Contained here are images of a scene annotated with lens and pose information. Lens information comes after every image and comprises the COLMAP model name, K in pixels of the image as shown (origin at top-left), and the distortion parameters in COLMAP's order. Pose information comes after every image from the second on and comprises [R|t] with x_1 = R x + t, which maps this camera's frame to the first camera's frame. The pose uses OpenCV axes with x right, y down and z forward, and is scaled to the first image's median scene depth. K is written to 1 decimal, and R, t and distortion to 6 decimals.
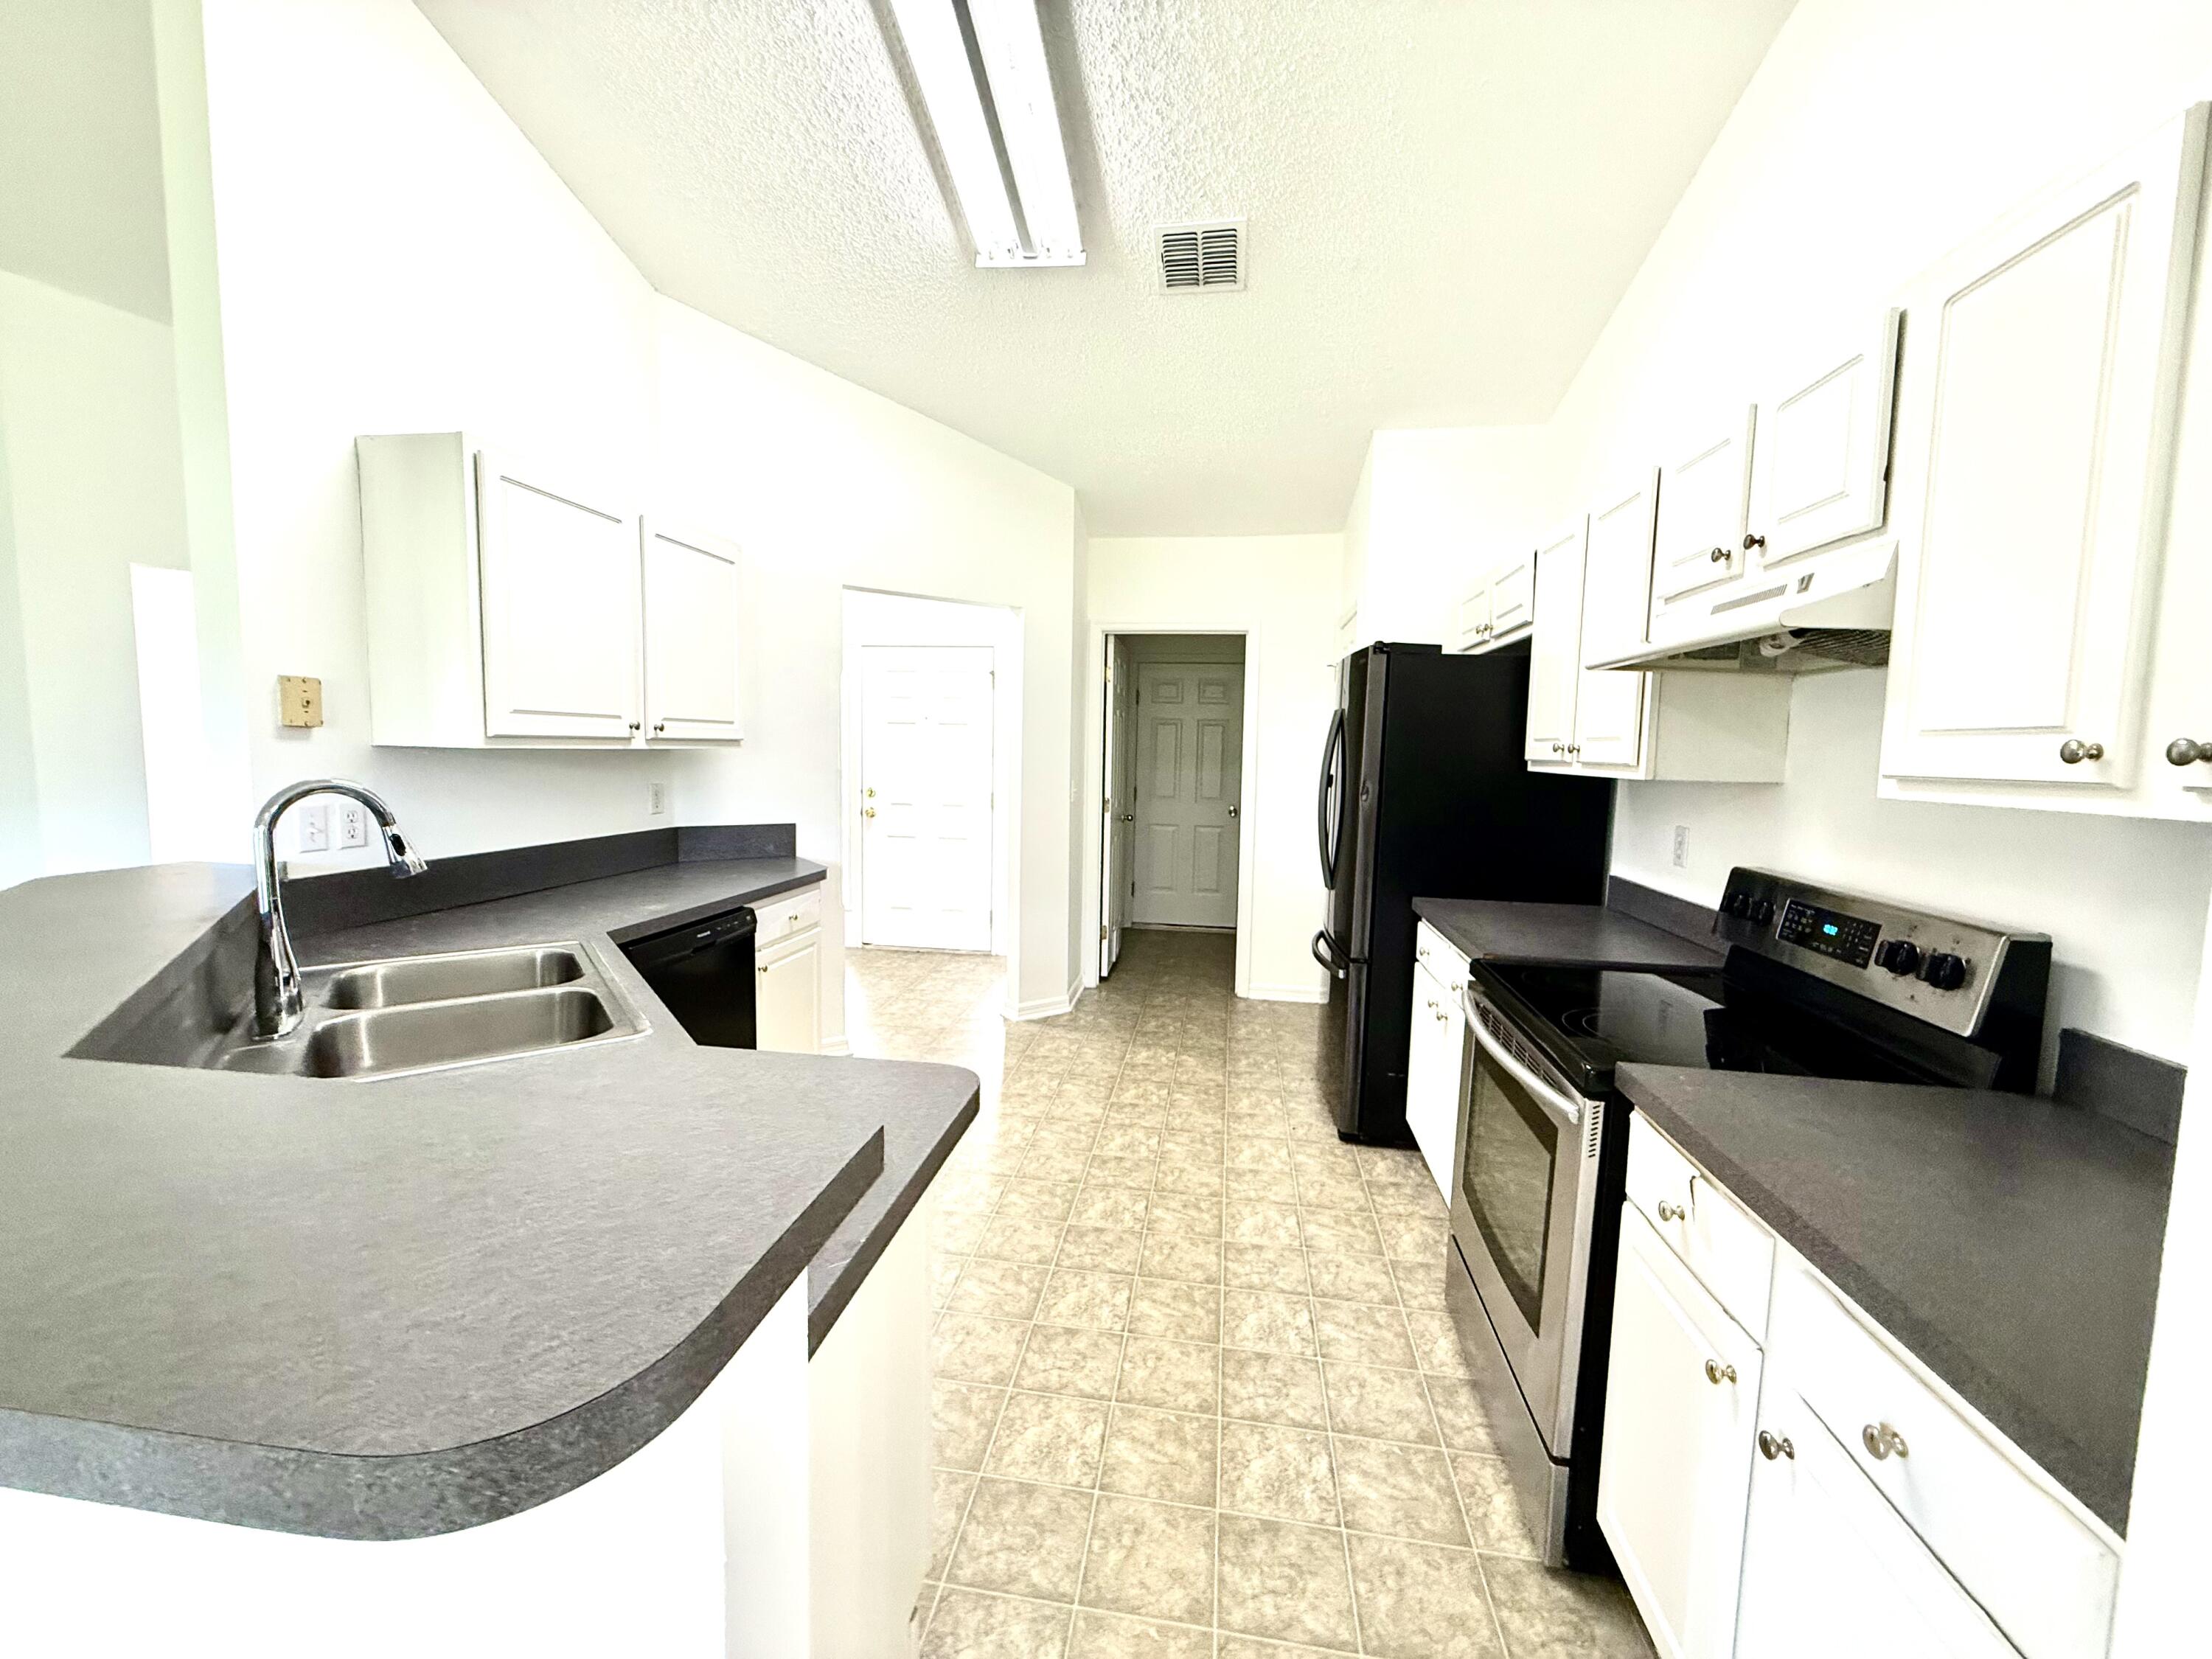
lens RADIAL K [[883.0, 0, 1096.7], [0, 883.0, 828.5], [0, 0, 1]] dist [0.000459, 0.000309]
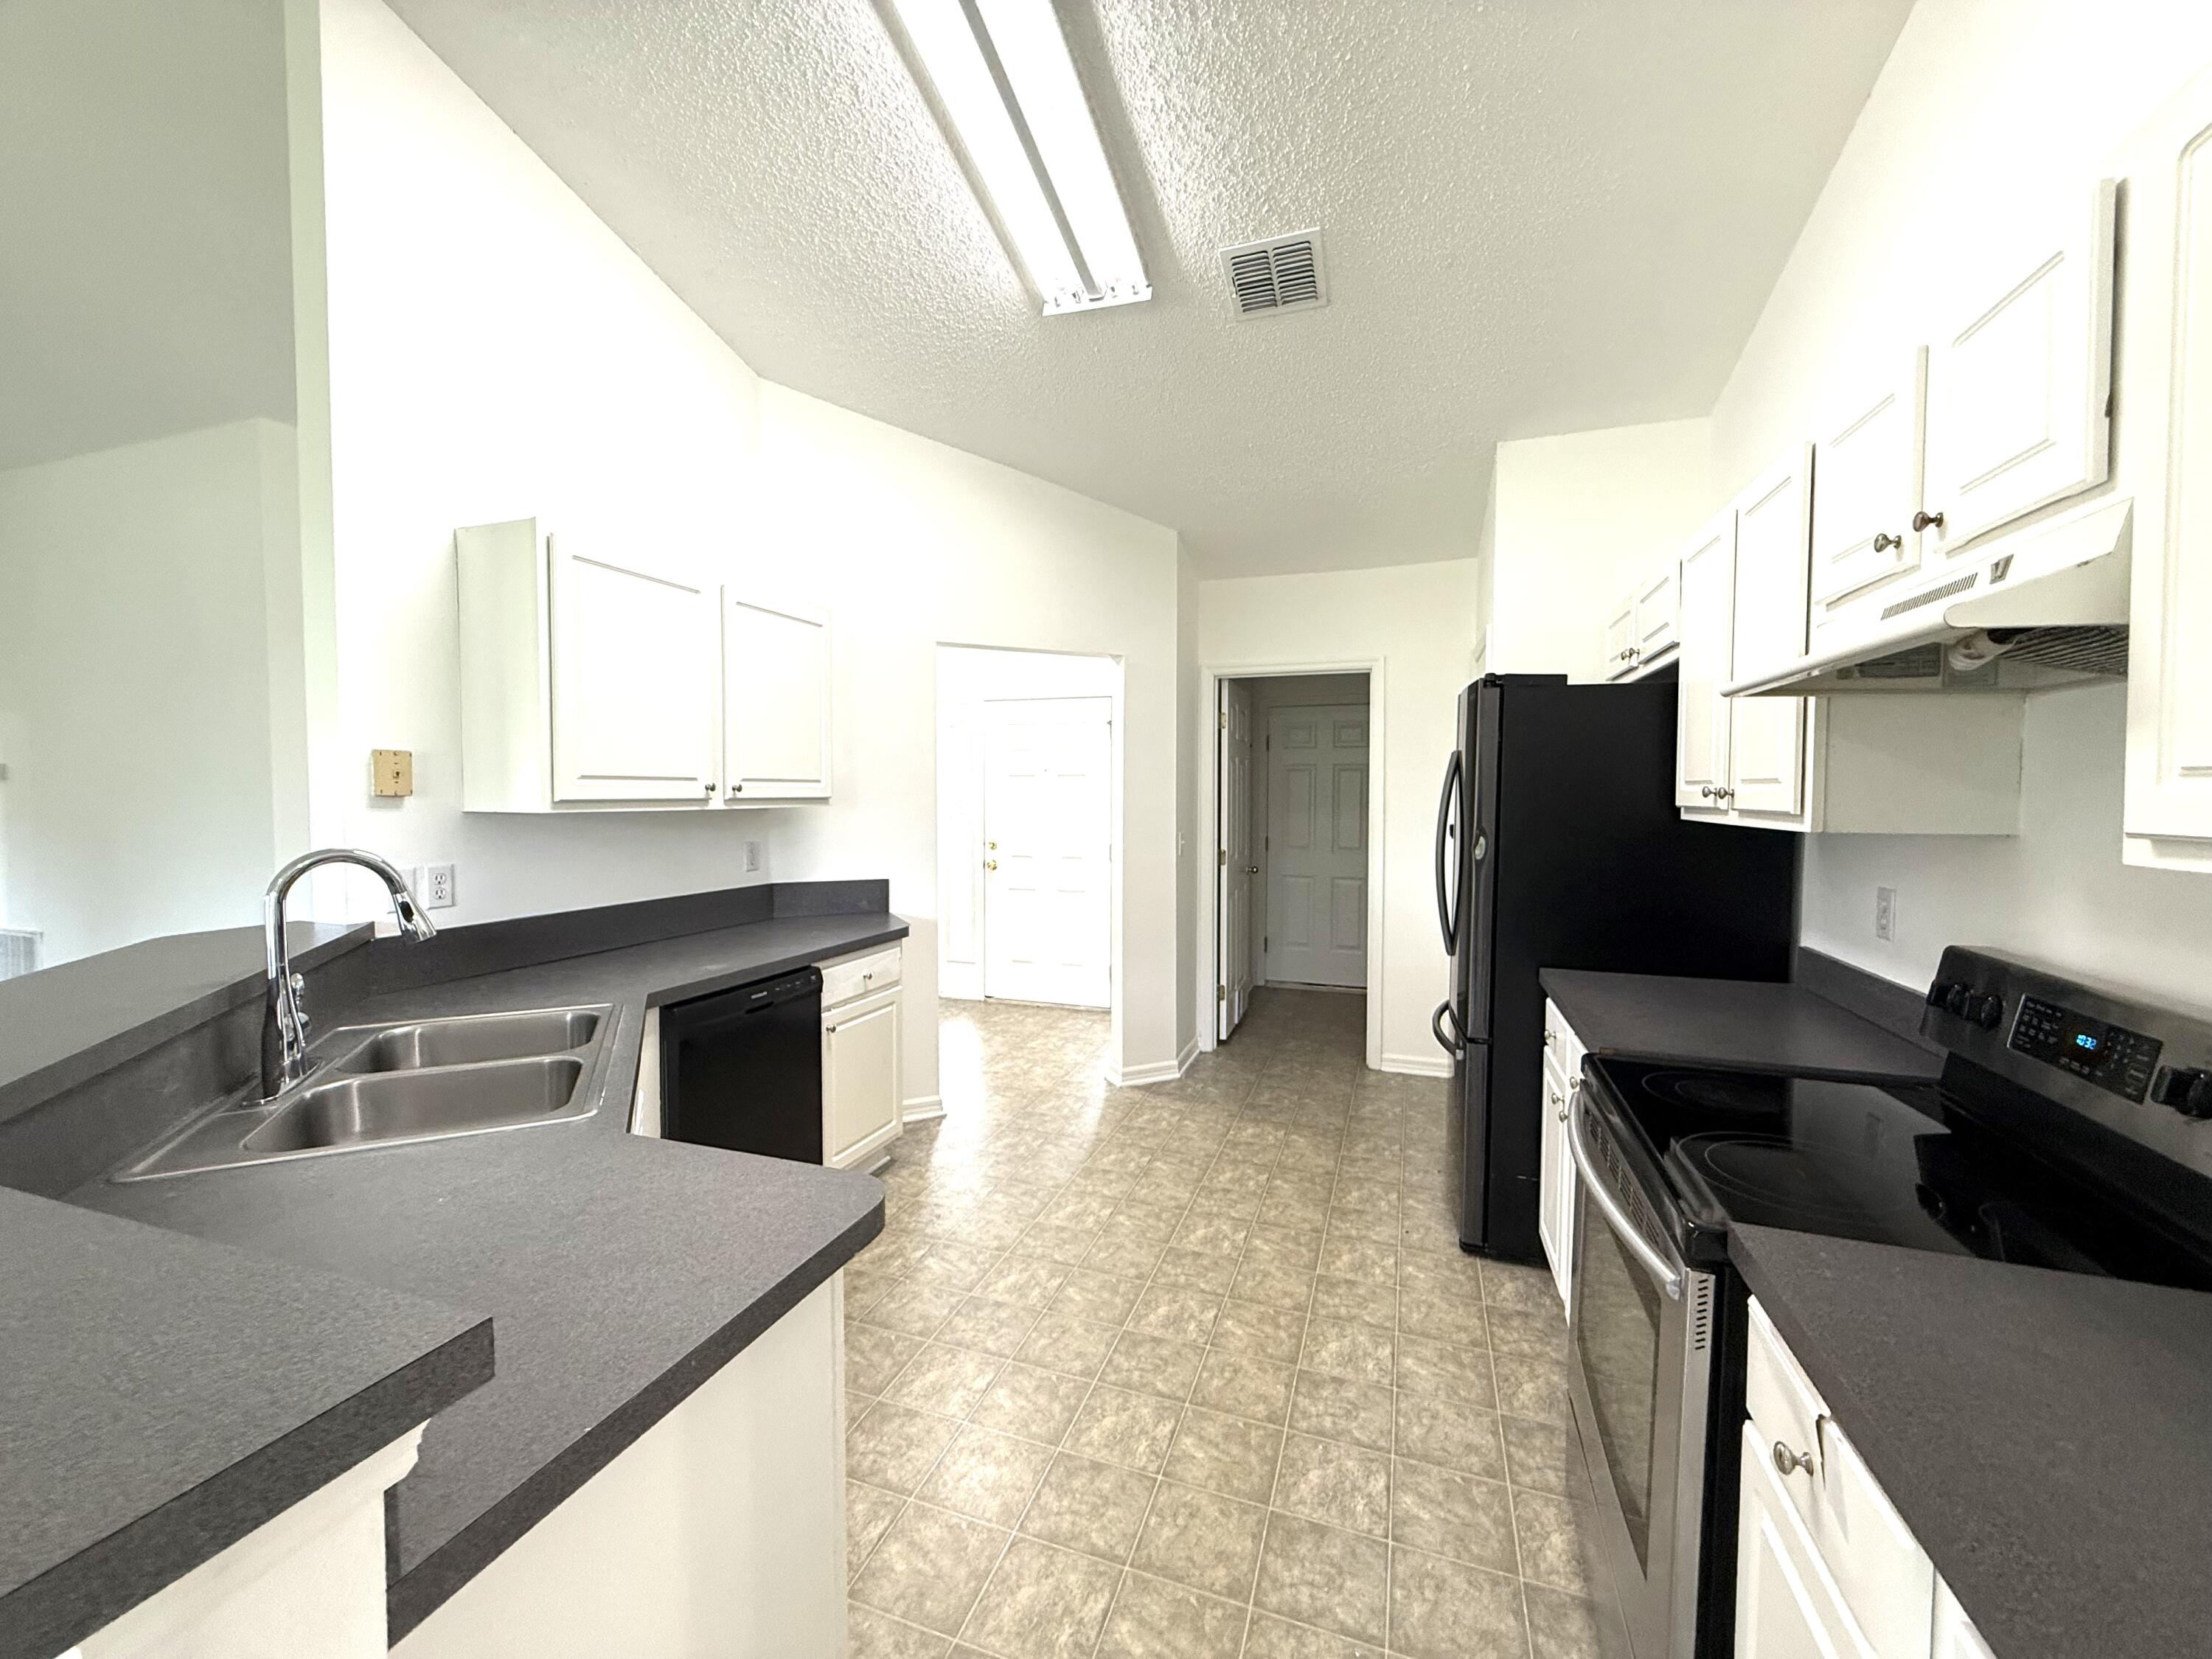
lens RADIAL K [[883.0, 0, 1096.7], [0, 883.0, 828.5], [0, 0, 1]] dist [0.000459, 0.000309]
pose [[0.981639, -0.010841, -0.190437, 0.112236], [0.000714, 0.998585, -0.053165, -0.013501], [0.190744, 0.052053, 0.980259, 0.082633]]
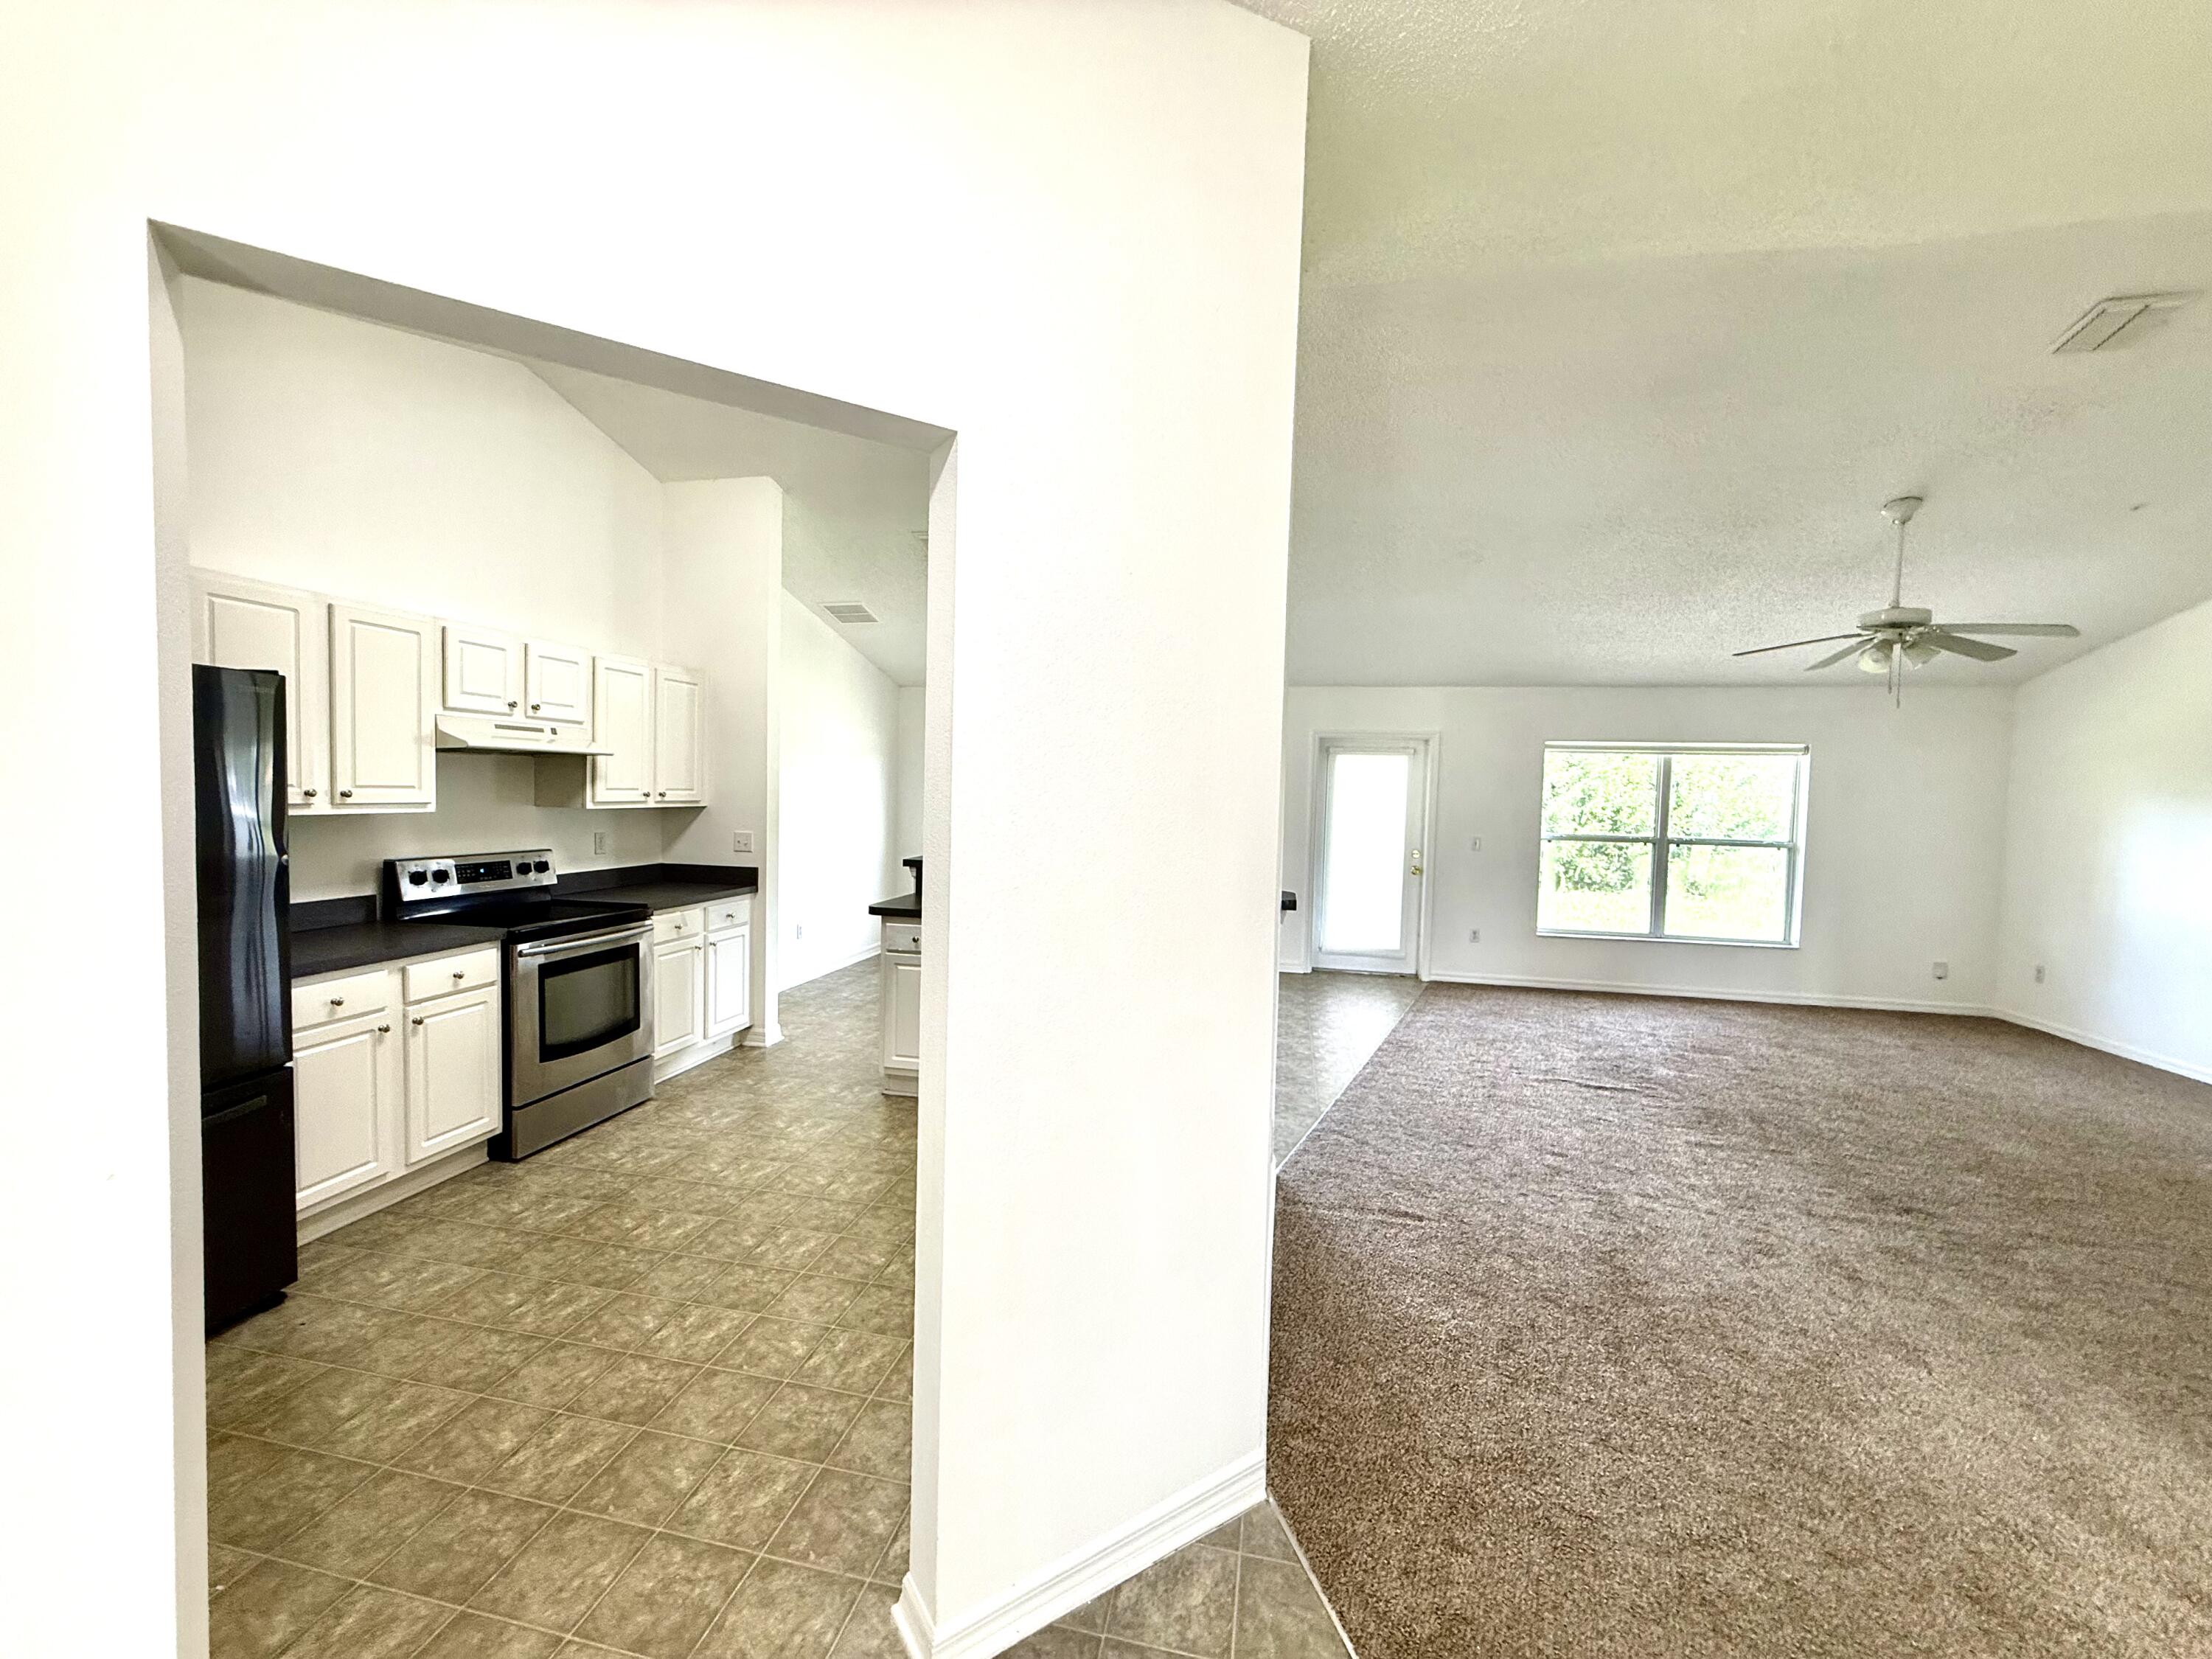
lens RADIAL K [[883.0, 0, 1096.7], [0, 883.0, 828.5], [0, 0, 1]] dist [0.000459, 0.000309]
pose [[-0.996915, -0.048048, 0.062069, -0.551685], [-0.038882, 0.989211, 0.141246, -0.235556], [-0.068185, 0.138397, -0.988027, 1.959322]]
